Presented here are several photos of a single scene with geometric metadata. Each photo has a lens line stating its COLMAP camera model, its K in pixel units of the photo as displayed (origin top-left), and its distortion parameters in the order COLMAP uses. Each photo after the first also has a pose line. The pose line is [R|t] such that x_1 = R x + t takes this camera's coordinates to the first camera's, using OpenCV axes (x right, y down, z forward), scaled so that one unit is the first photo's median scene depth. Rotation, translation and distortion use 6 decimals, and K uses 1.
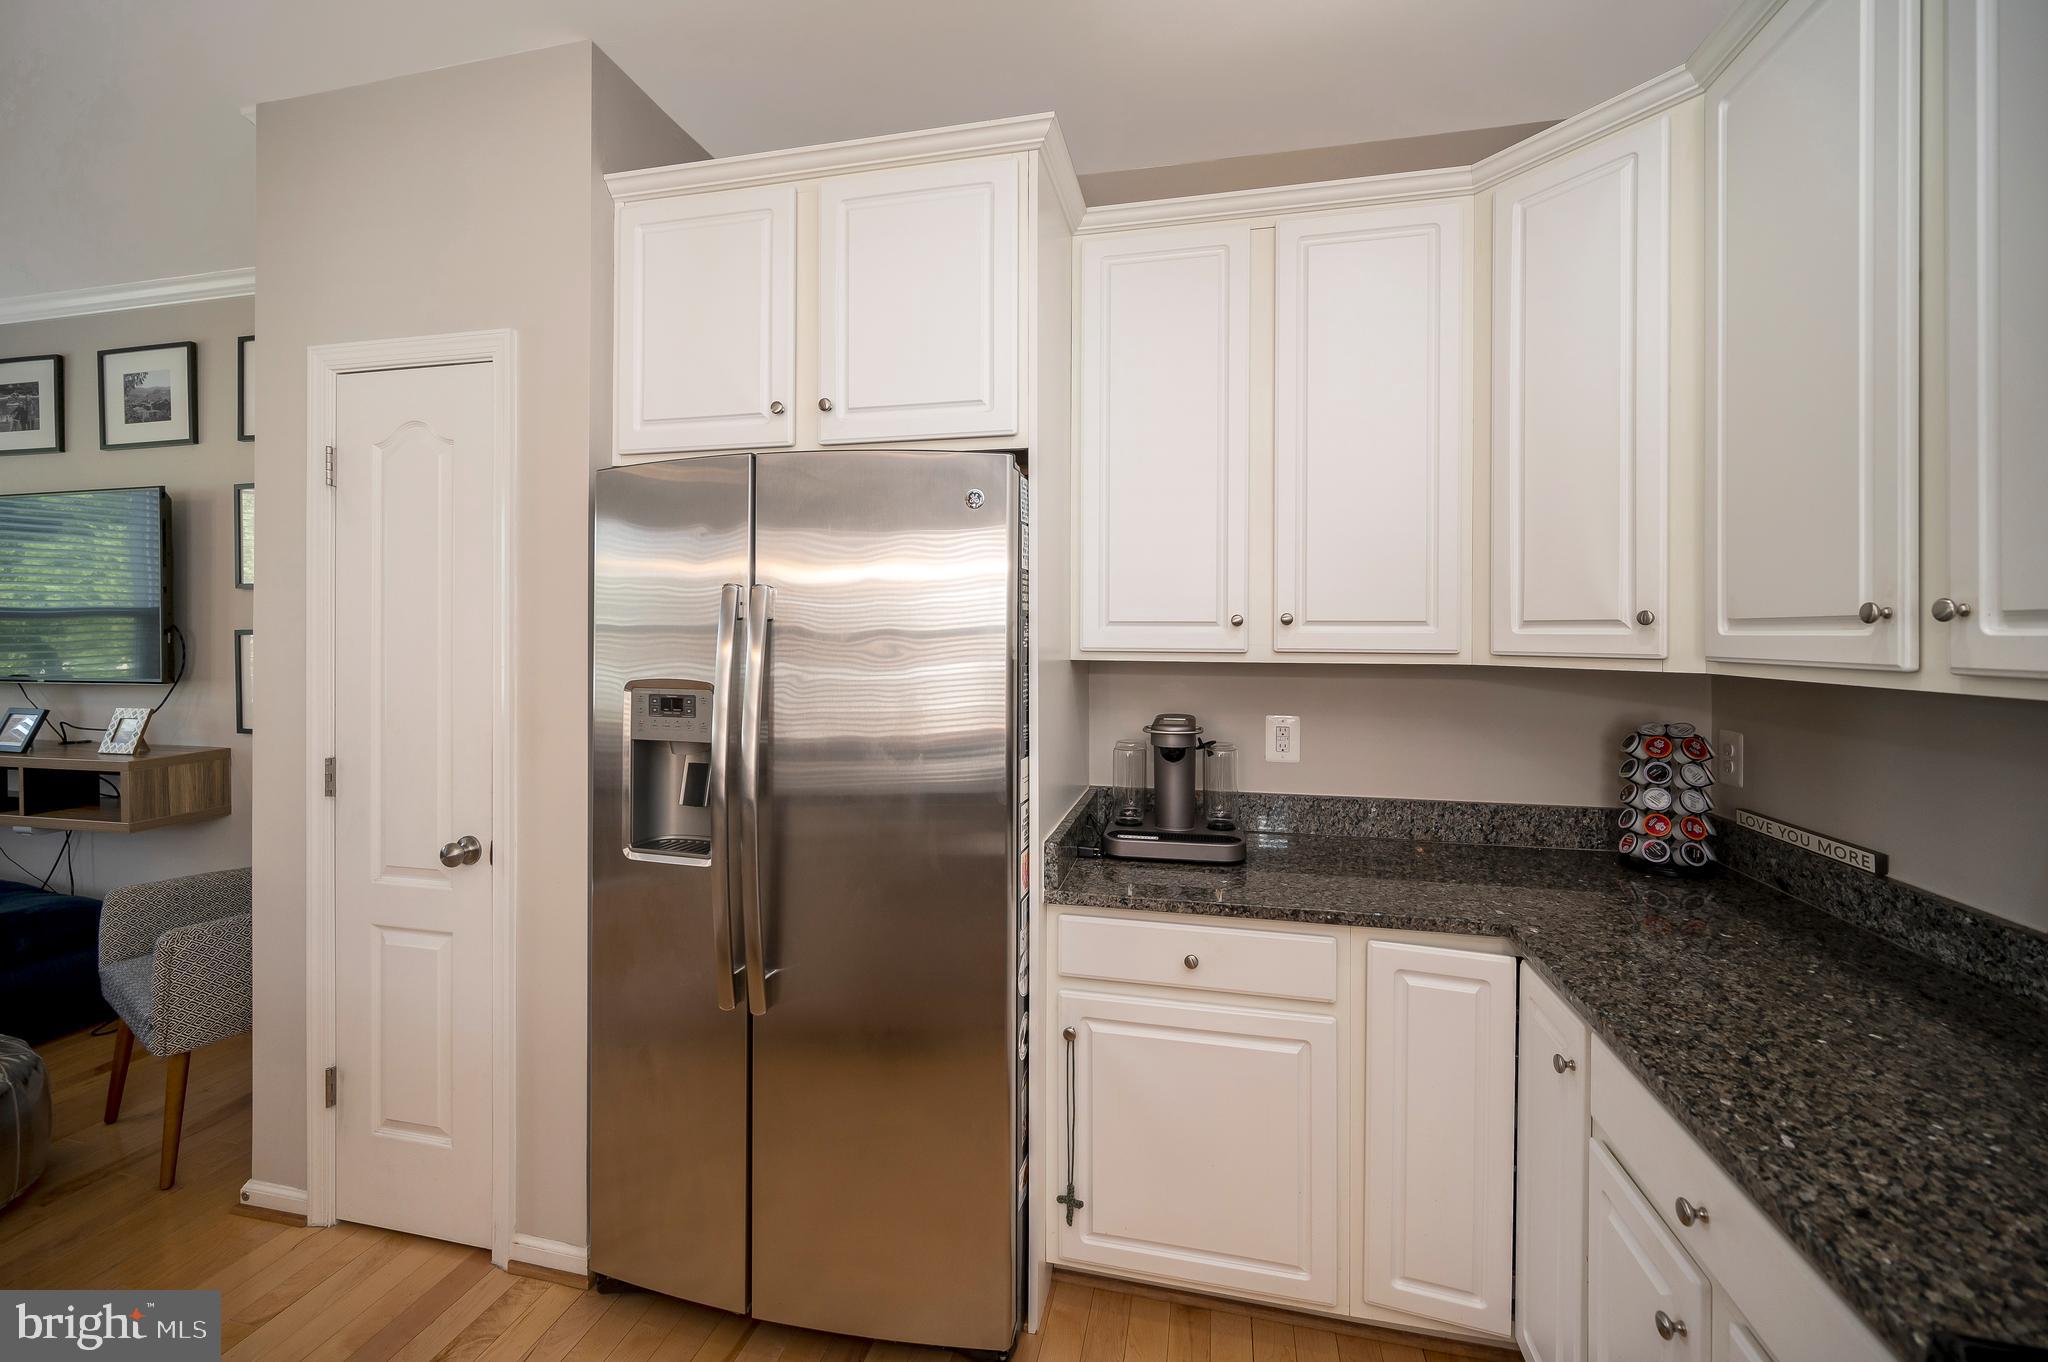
lens RADIAL K [[828.4, 0, 1012.9], [0, 828.4, 630.6], [0, 0, 1]] dist [-0.001929, 0.000306]
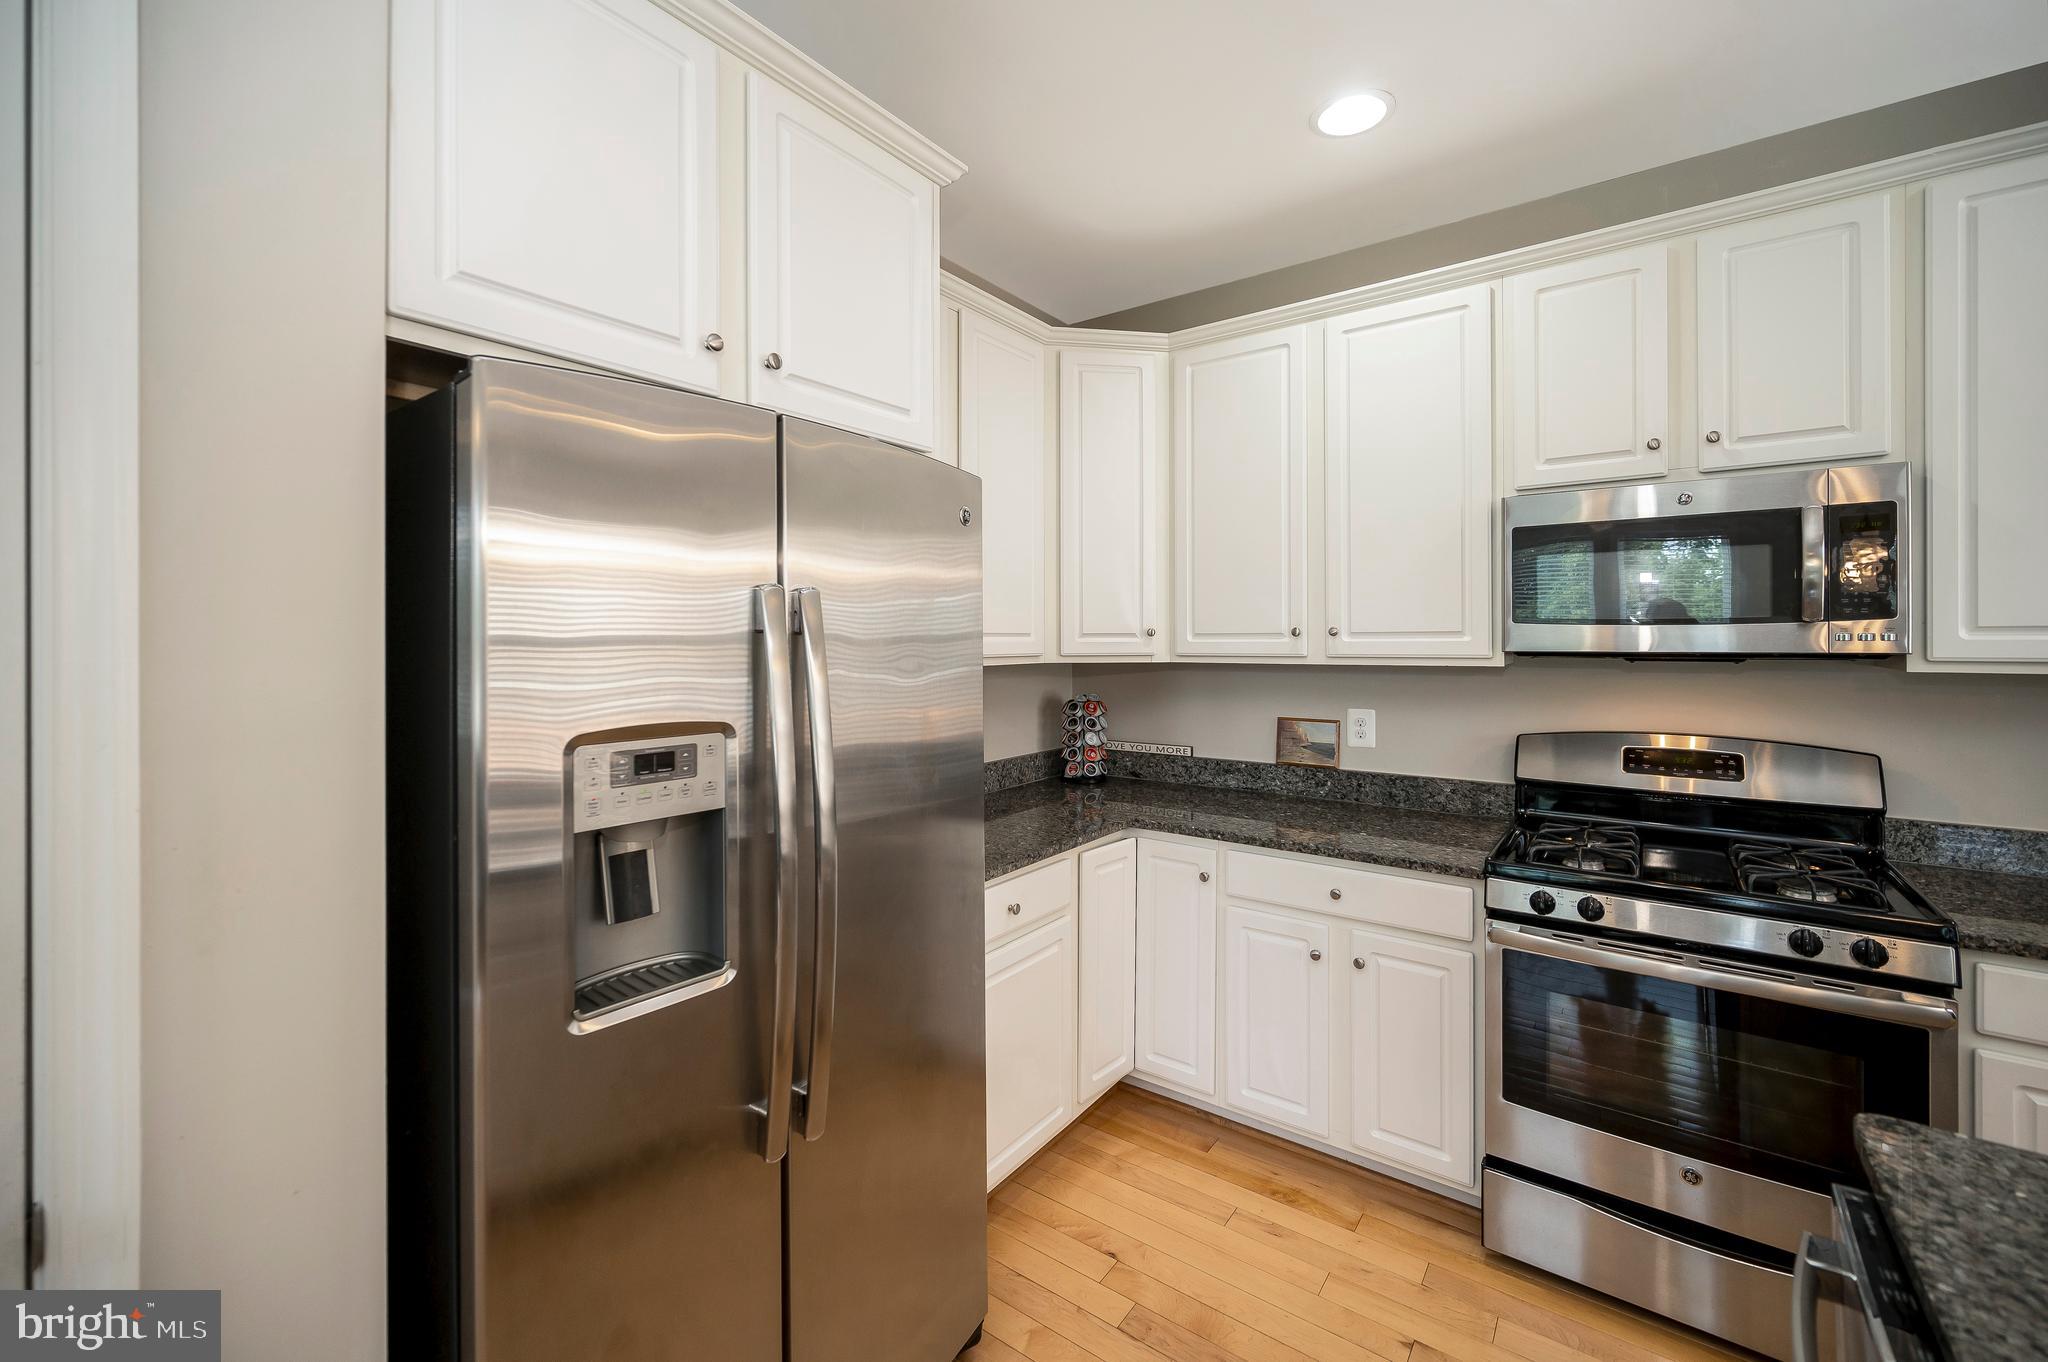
lens RADIAL K [[828.4, 0, 1029.2], [0, 828.4, 640.5], [0, 0, 1]] dist [-0.001929, 0.000306]
pose [[0.402271, -0.008294, 0.915483, -0.810047], [0.005557, 0.999963, 0.006617, -0.008467], [-0.915504, 0.002425, 0.402302, 0.432417]]
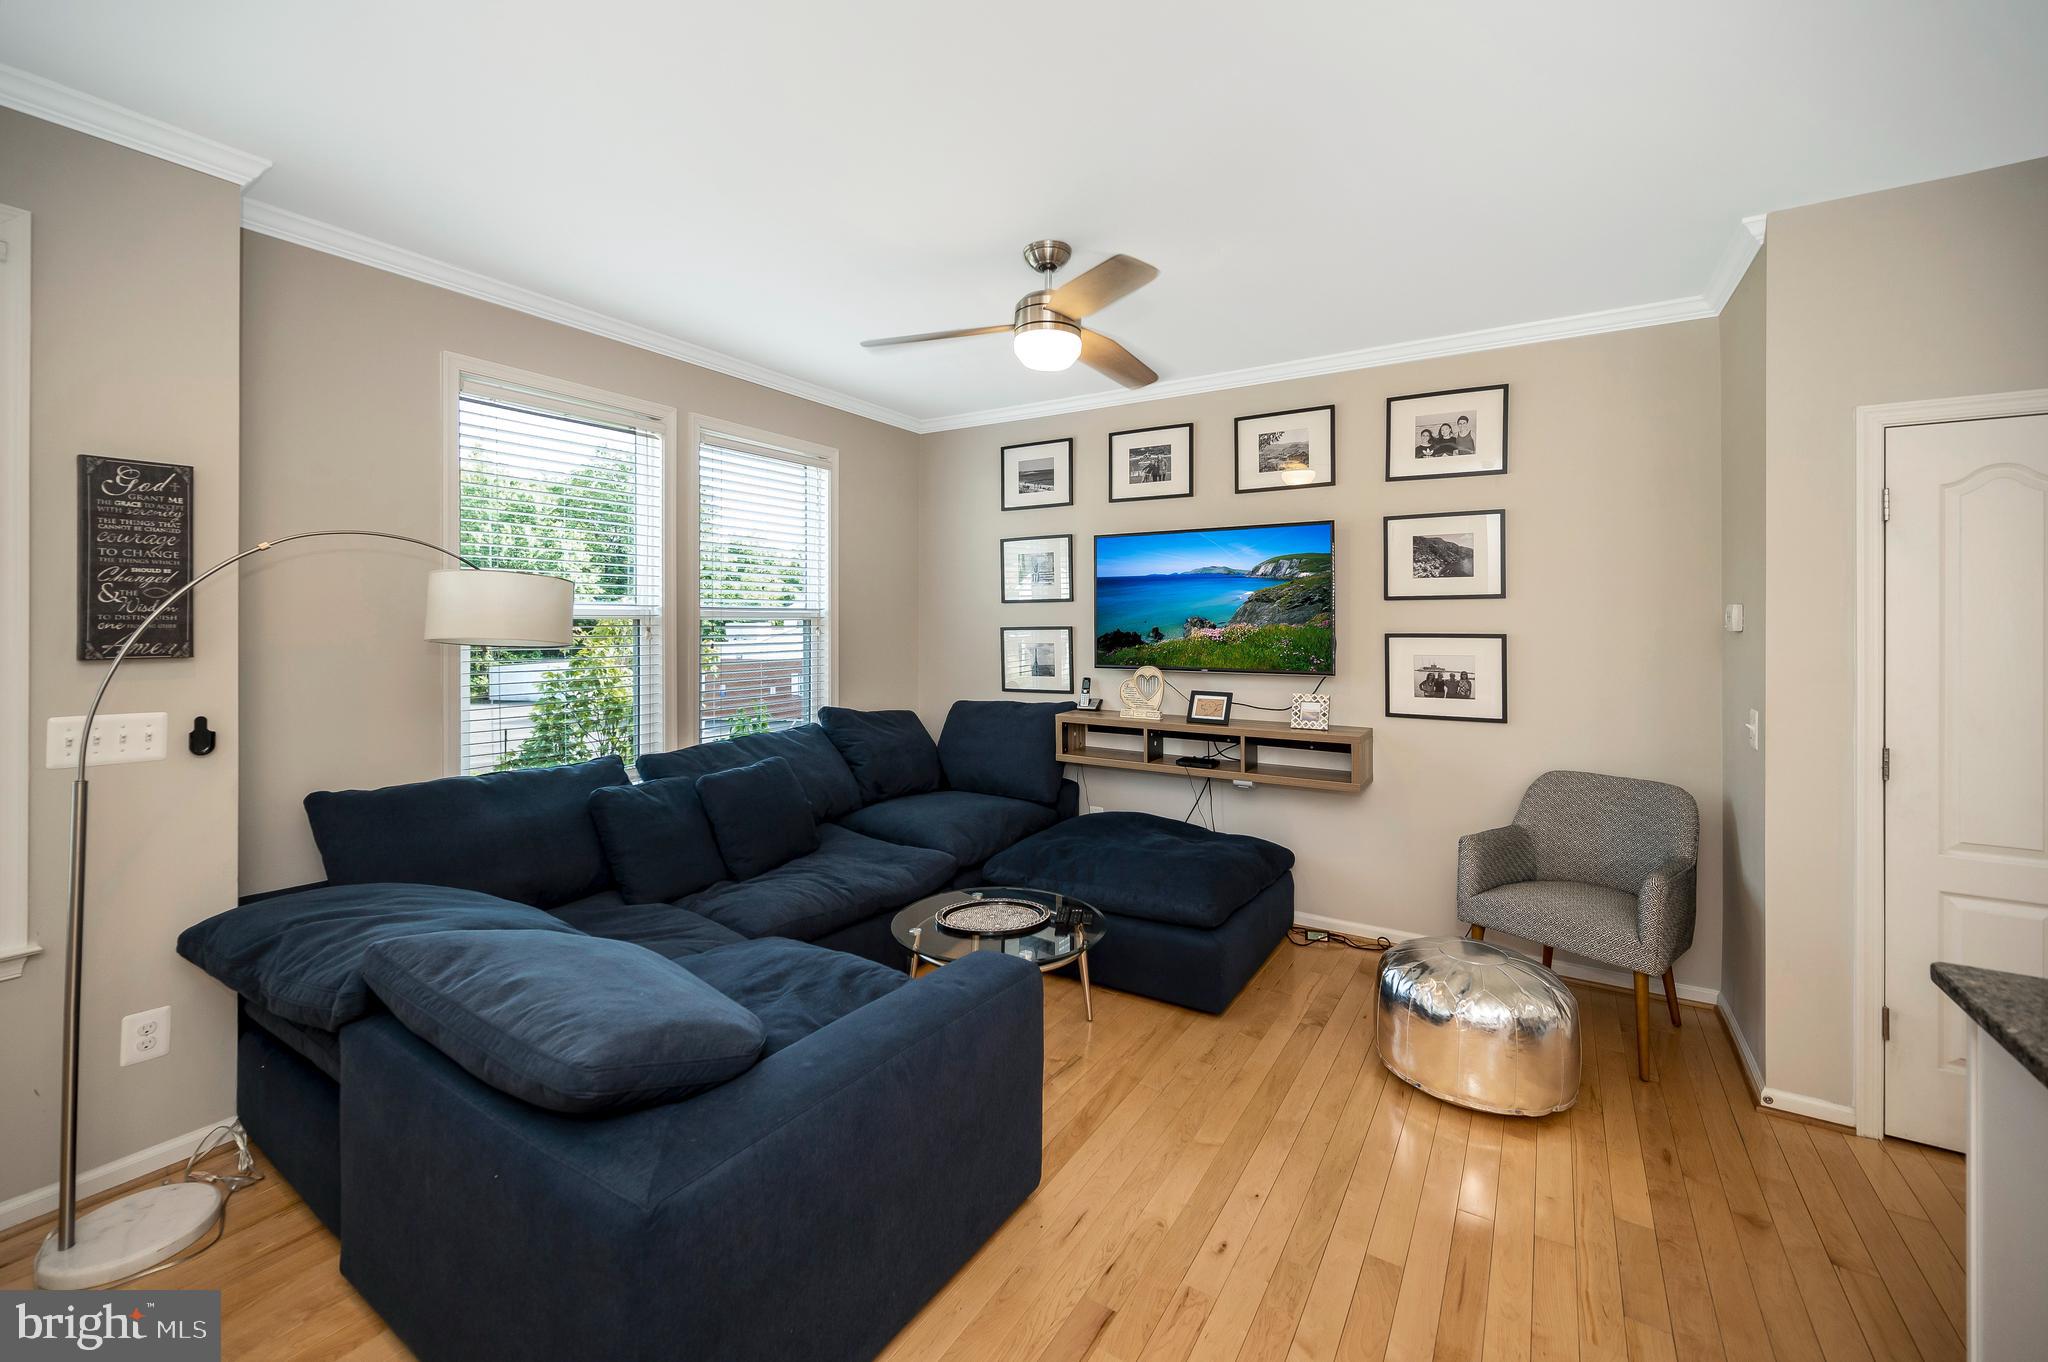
lens RADIAL K [[828.4, 0, 1023.7], [0, 828.4, 618.8], [0, 0, 1]] dist [-0.001929, 0.000306]
pose [[0.940464, 0.000903, -0.339892, -1.701312], [-0.002723, 0.999984, -0.004879, -0.025228], [0.339882, 0.005514, 0.940452, -0.587901]]
